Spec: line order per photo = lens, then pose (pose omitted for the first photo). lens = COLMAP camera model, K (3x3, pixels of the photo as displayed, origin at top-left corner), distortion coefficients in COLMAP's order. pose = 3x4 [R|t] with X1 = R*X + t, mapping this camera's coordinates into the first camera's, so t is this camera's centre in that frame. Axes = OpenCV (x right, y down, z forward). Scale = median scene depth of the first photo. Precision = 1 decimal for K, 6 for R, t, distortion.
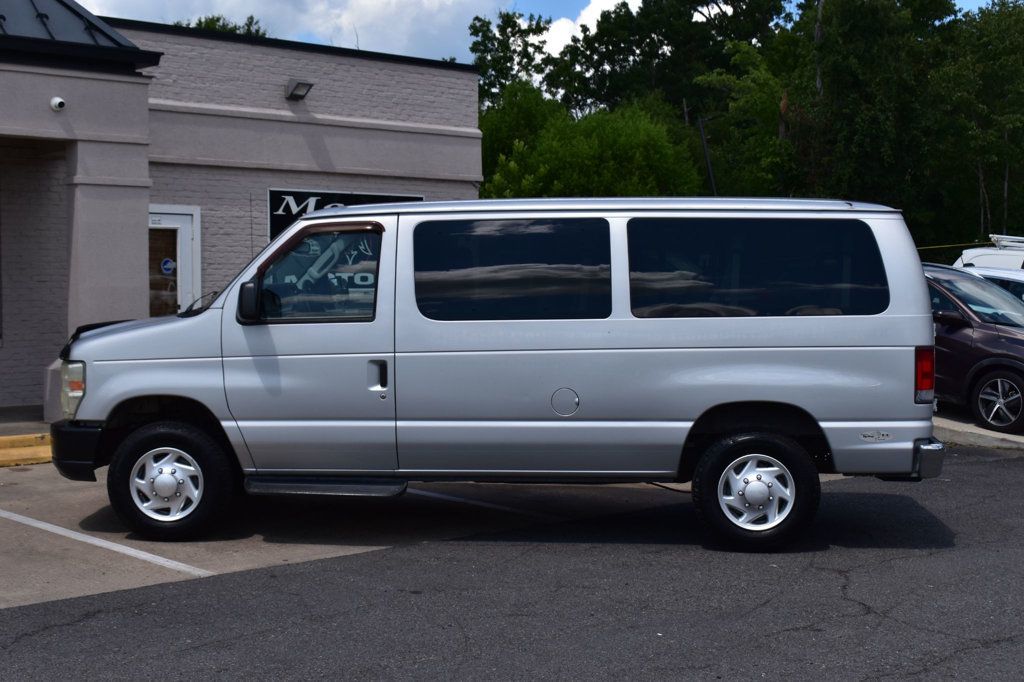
lens RADIAL K [[1456.5, 0, 512.6], [0, 1456.5, 339.9], [0, 0, 1]] dist [-0.033968, 0.000000]
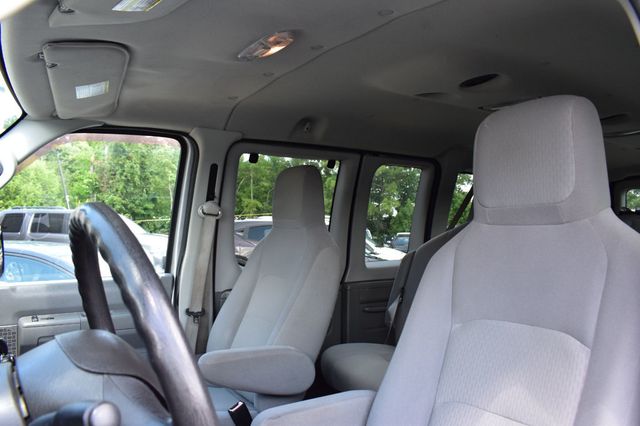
lens RADIAL K [[490.9, 0, 317.7], [0, 490.9, 213.6], [0, 0, 1]] dist [-0.101441, 0.016484]
pose [[0.776492, 0.031336, 0.629347, -0.026489], [0.017059, 0.997351, -0.070707, -0.005794], [-0.629896, 0.065639, 0.773901, 0.152689]]
